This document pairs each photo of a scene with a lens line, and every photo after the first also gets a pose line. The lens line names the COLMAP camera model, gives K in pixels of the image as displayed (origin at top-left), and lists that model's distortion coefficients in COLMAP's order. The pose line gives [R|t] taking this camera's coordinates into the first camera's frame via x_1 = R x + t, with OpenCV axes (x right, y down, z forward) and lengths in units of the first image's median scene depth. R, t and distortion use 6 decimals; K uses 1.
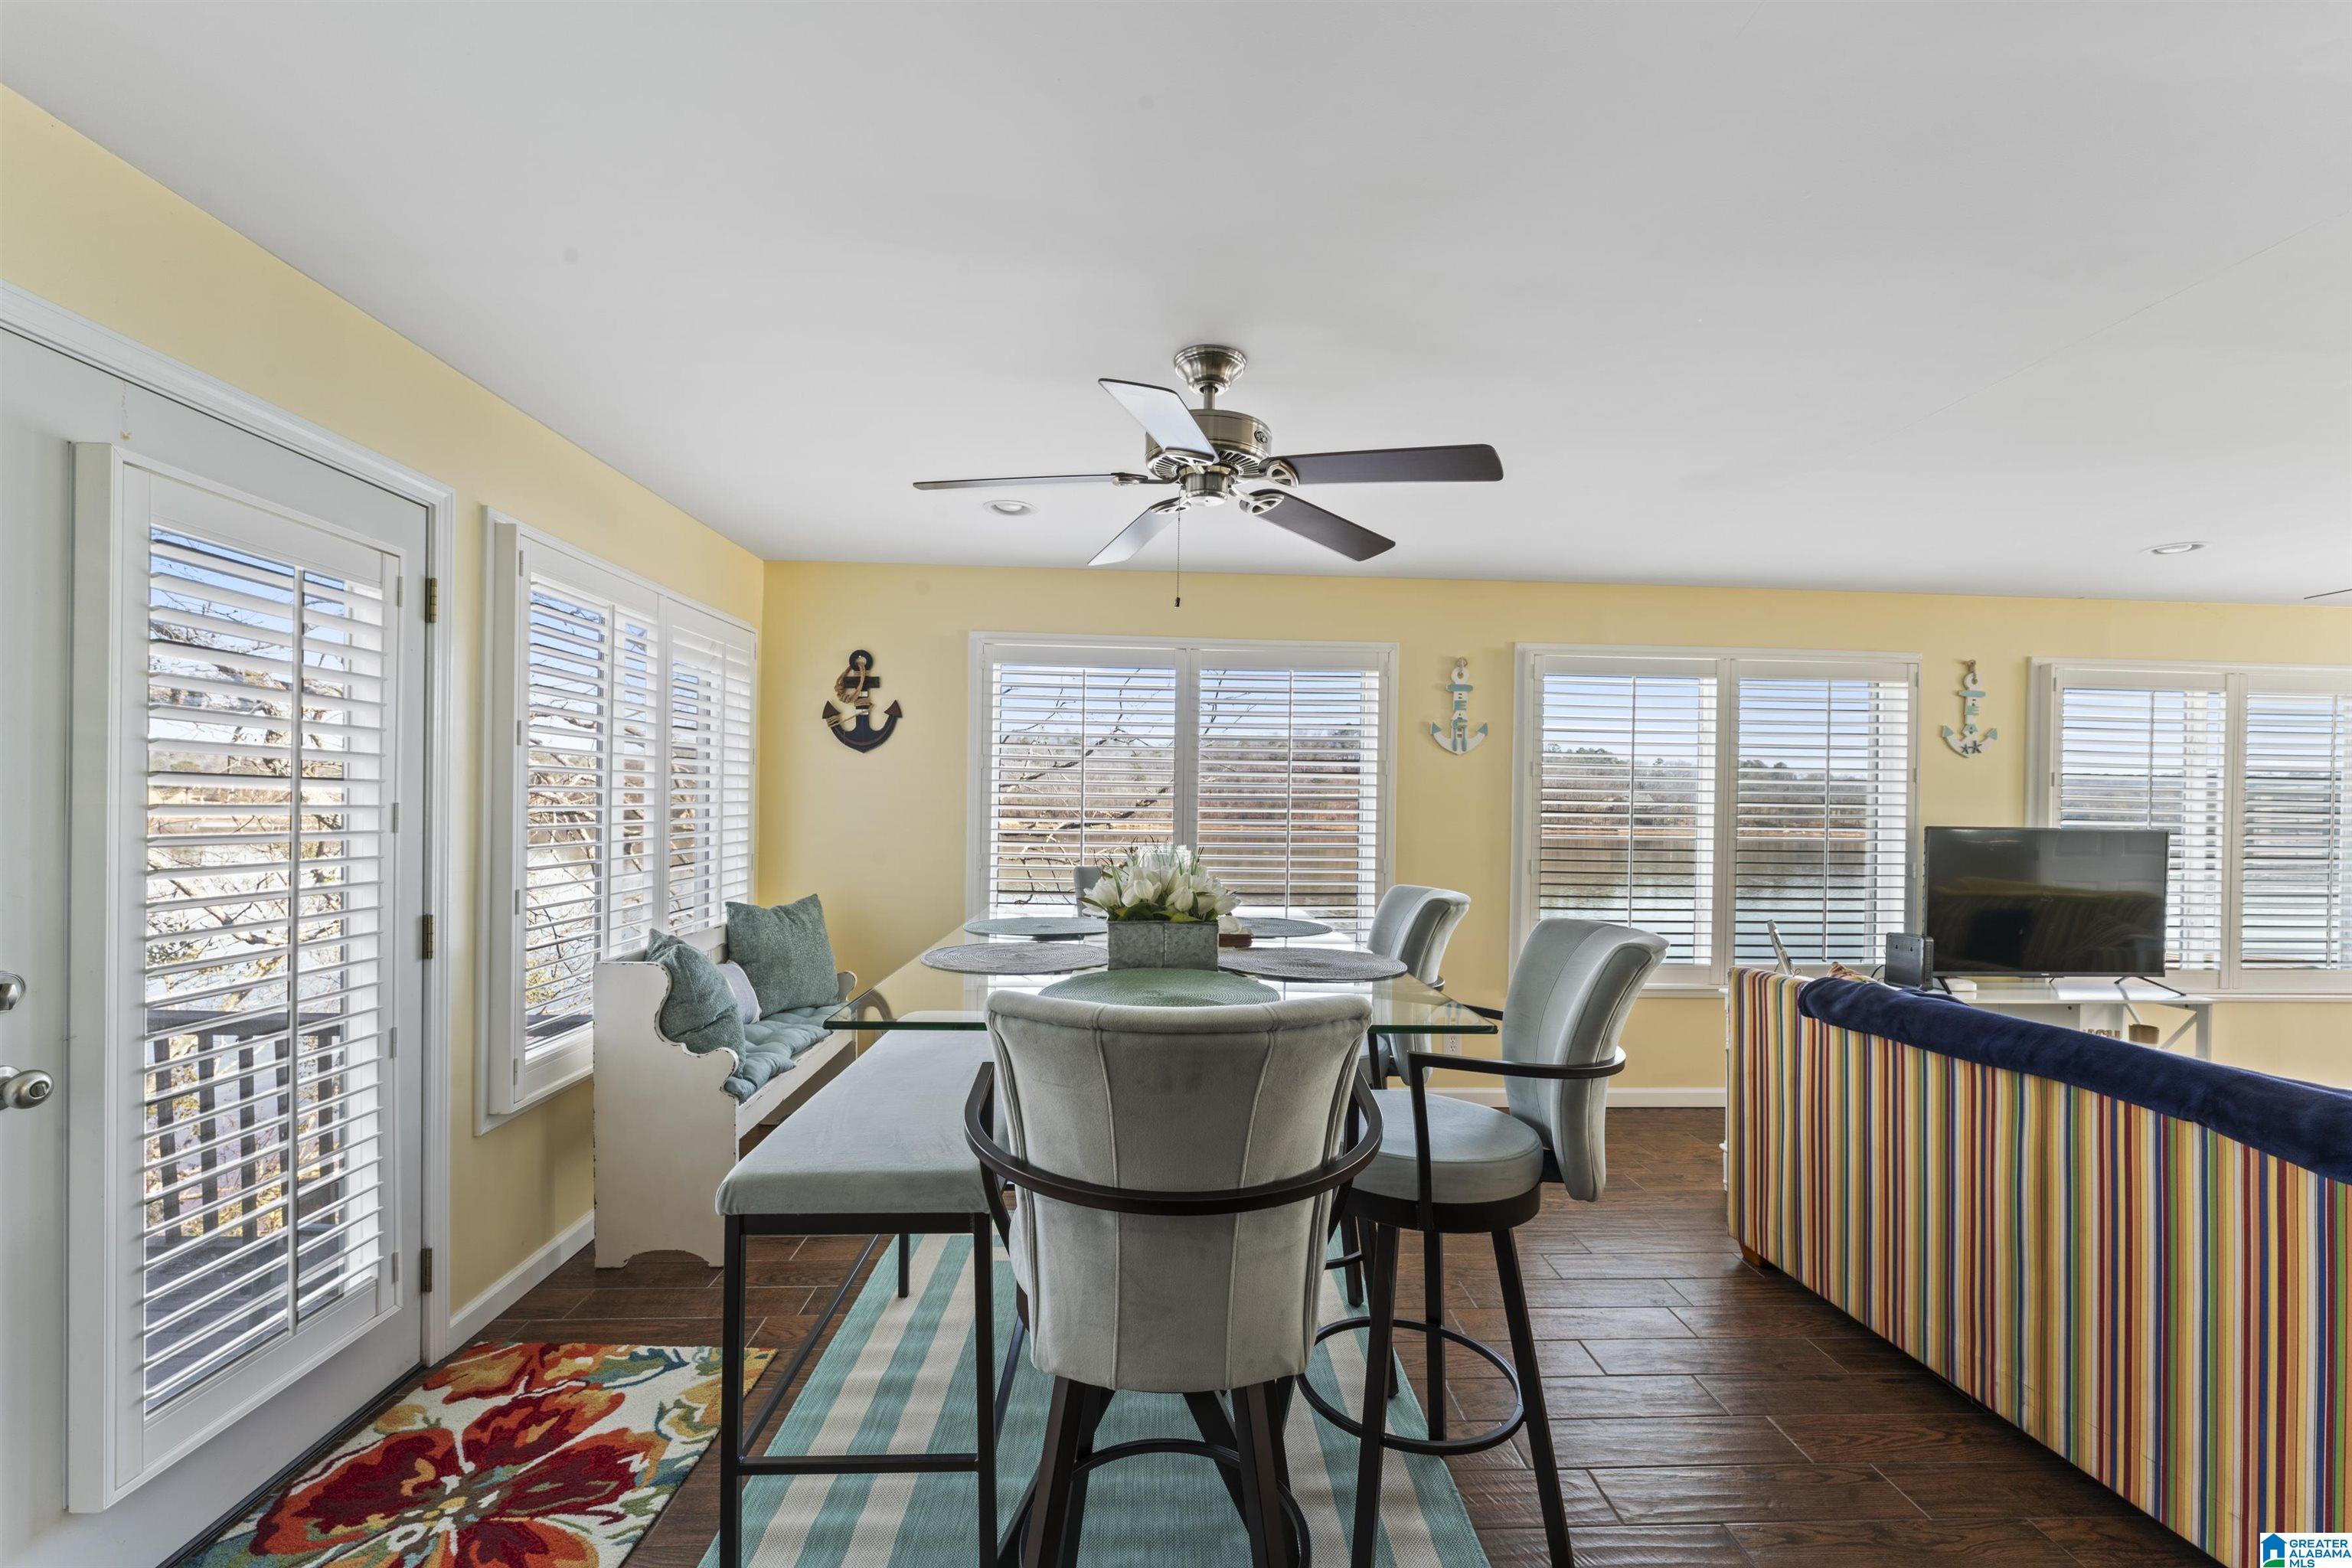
lens RADIAL K [[943.4, 0, 1172.7], [0, 943.4, 805.5], [0, 0, 1]] dist [-0.000958, -0.000160]
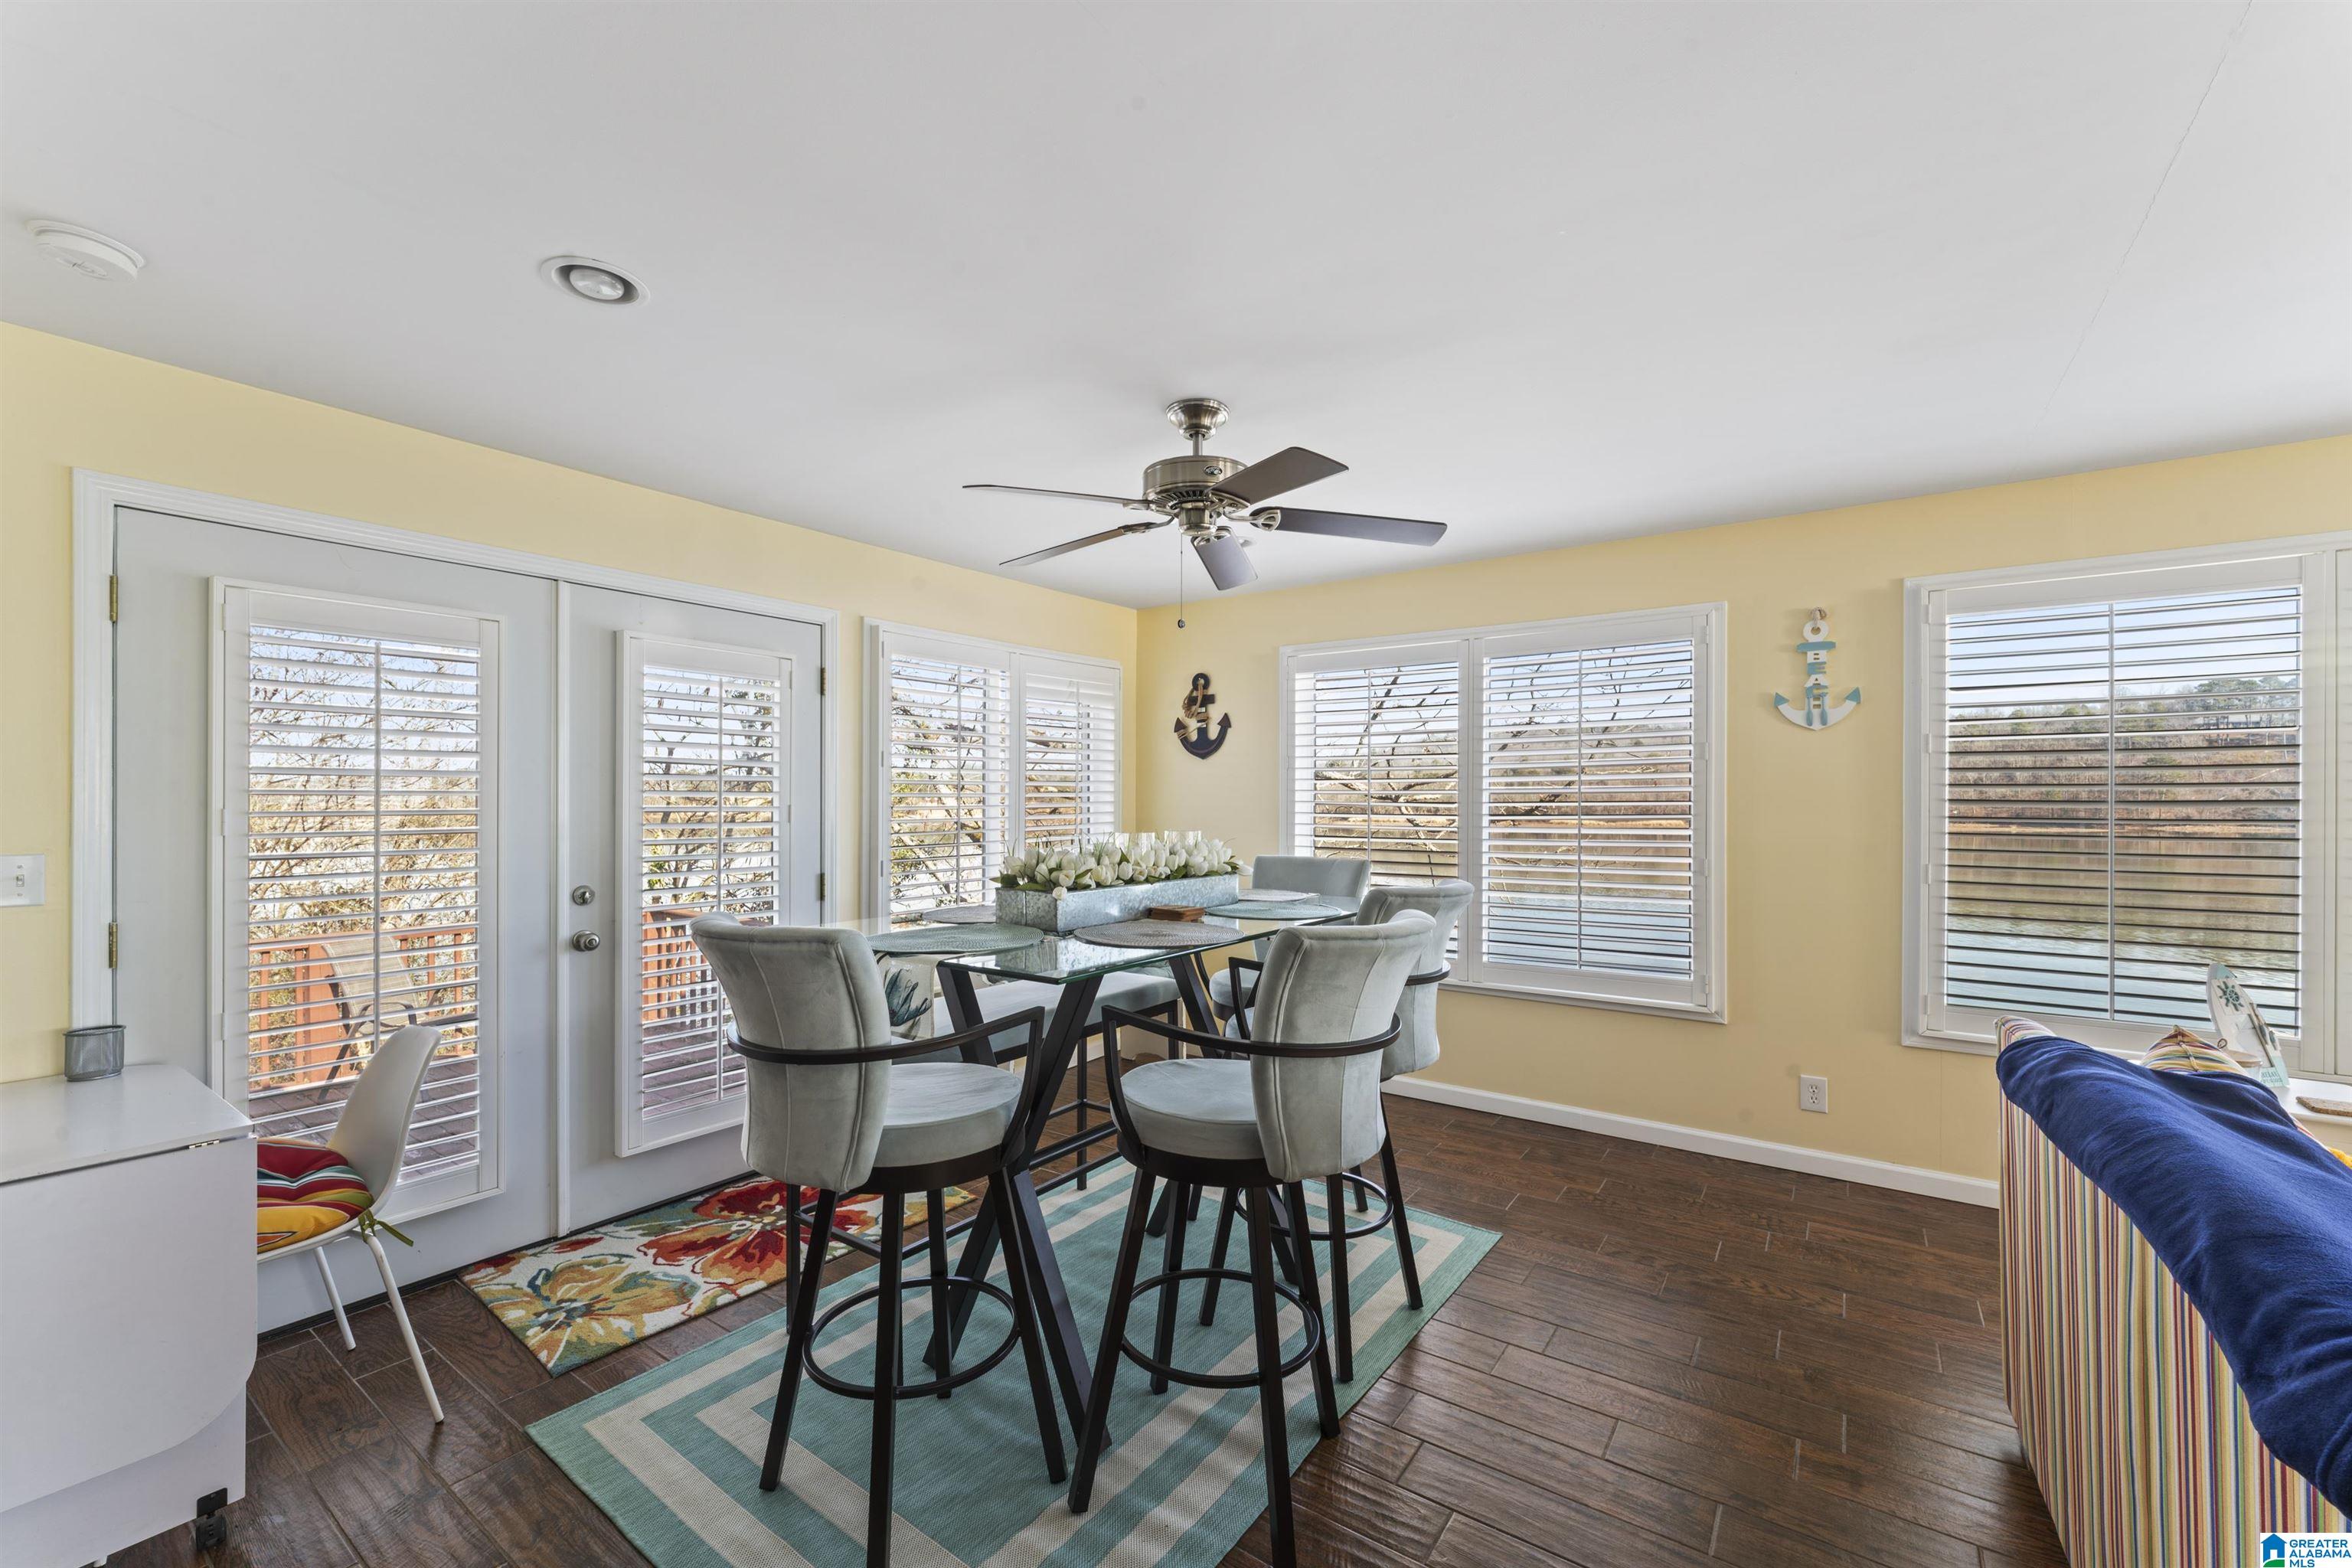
lens RADIAL K [[942.2, 0, 1176.0], [0, 942.2, 784.0], [0, 0, 1]] dist [-0.001280, -0.000253]
pose [[0.790276, -0.025566, -0.612218, 0.369728], [0.011556, 0.999573, -0.026826, 0.006625], [0.612643, 0.014126, 0.790234, 0.043193]]
